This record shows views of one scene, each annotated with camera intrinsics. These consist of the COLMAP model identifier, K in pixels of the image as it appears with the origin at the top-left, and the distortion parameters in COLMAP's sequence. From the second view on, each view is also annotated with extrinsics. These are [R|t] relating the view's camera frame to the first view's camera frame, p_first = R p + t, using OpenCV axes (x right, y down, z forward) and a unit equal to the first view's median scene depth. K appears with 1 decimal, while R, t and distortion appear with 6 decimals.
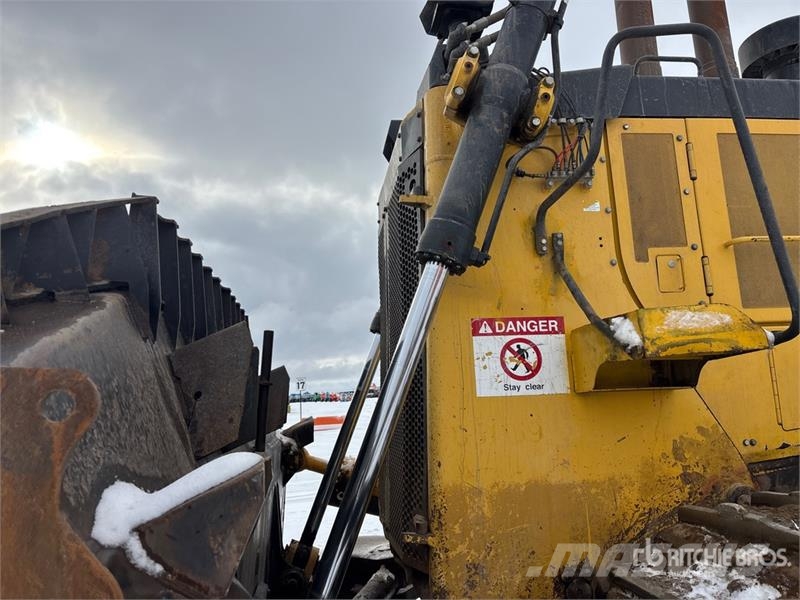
lens RADIAL K [[605.3, 0, 399.9], [0, 605.3, 304.9], [0, 0, 1]] dist [0.069361, -0.080907]
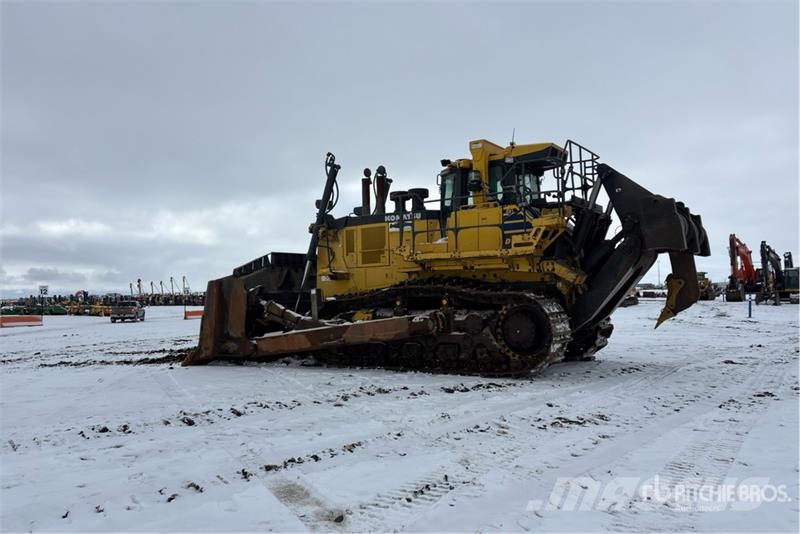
lens RADIAL K [[612.5, 0, 428.4], [0, 612.5, 272.2], [0, 0, 1]] dist [0.061040, -0.001123]
pose [[0.783442, -0.000989, -0.621464, 4.547423], [0.088236, 0.990045, 0.109658, -0.481420], [0.615169, -0.140747, 0.775730, -2.900283]]
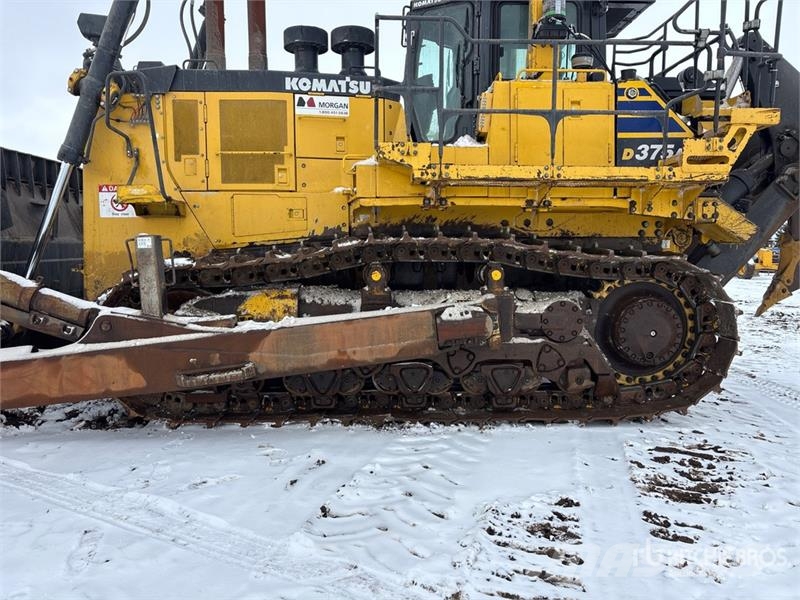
lens RADIAL K [[600.2, 0, 421.6], [0, 600.2, 318.1], [0, 0, 1]] dist [0.055721, -0.094145]
pose [[0.995943, 0.050689, -0.074351, 1.606940], [-0.028750, 0.962187, 0.270867, -0.155557], [0.085270, -0.267630, 0.959741, -1.340943]]
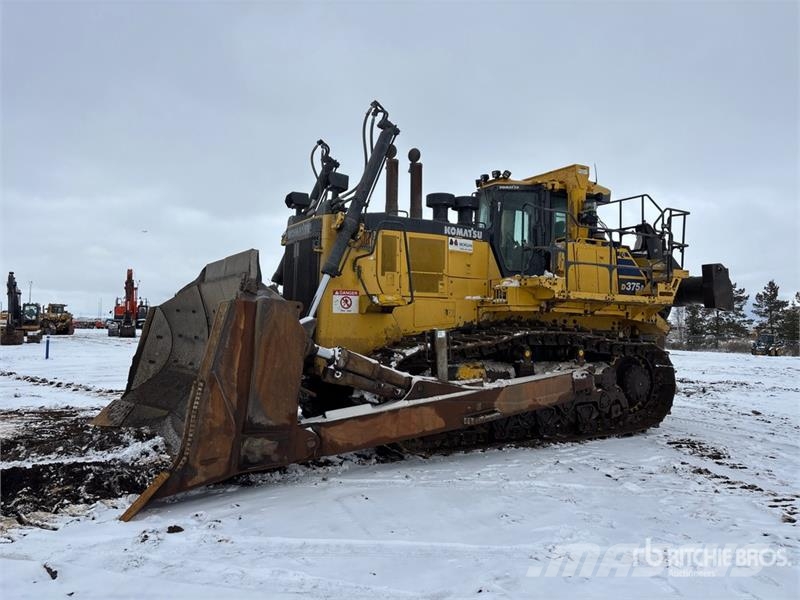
lens RADIAL K [[607.2, 0, 421.1], [0, 607.2, 306.9], [0, 0, 1]] dist [0.033200, -0.004088]
pose [[0.910695, 0.068397, 0.407377, -0.796589], [-0.116180, 0.988798, 0.093704, -0.252494], [-0.396405, -0.132665, 0.908440, -2.241299]]
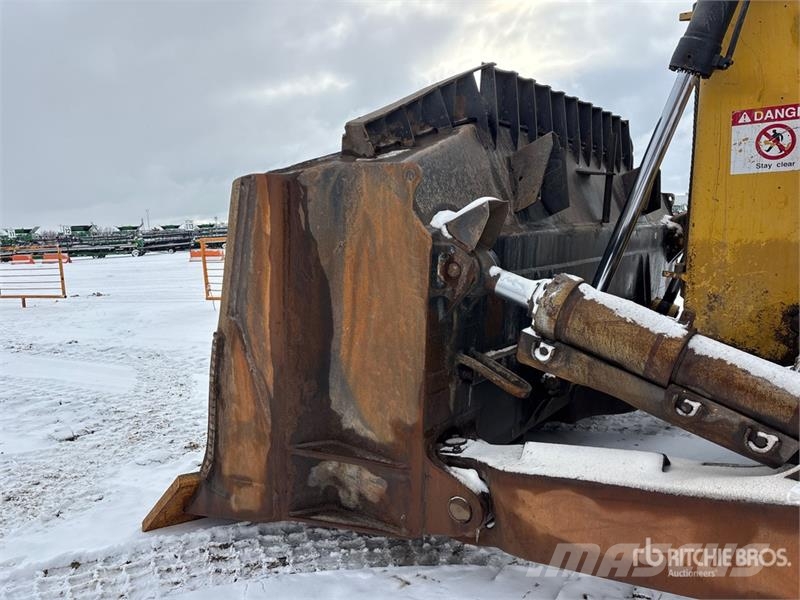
lens RADIAL K [[597.0, 0, 402.2], [0, 597.0, 298.5], [0, 0, 1]] dist [0.057350, -0.090683]
pose [[0.720839, 0.100306, -0.685806, 0.517246], [0.112072, 0.959584, 0.258146, -0.003578], [0.683981, -0.262941, 0.680464, -0.402006]]
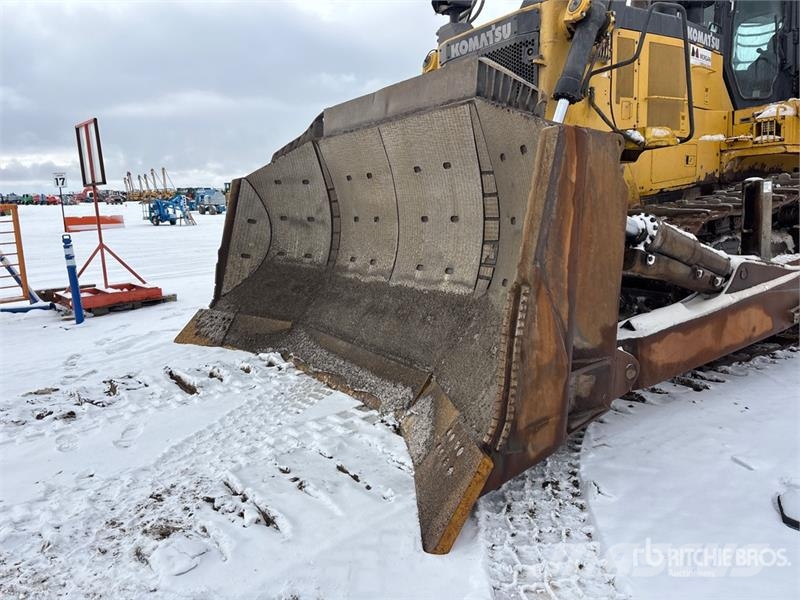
lens RADIAL K [[606.6, 0, 397.1], [0, 606.6, 320.5], [0, 0, 1]] dist [0.079384, -0.179429]
pose [[0.909546, -0.070016, 0.409662, -1.337874], [-0.063612, 0.950639, 0.303710, 0.053632], [-0.410705, -0.302298, 0.860196, -0.815115]]
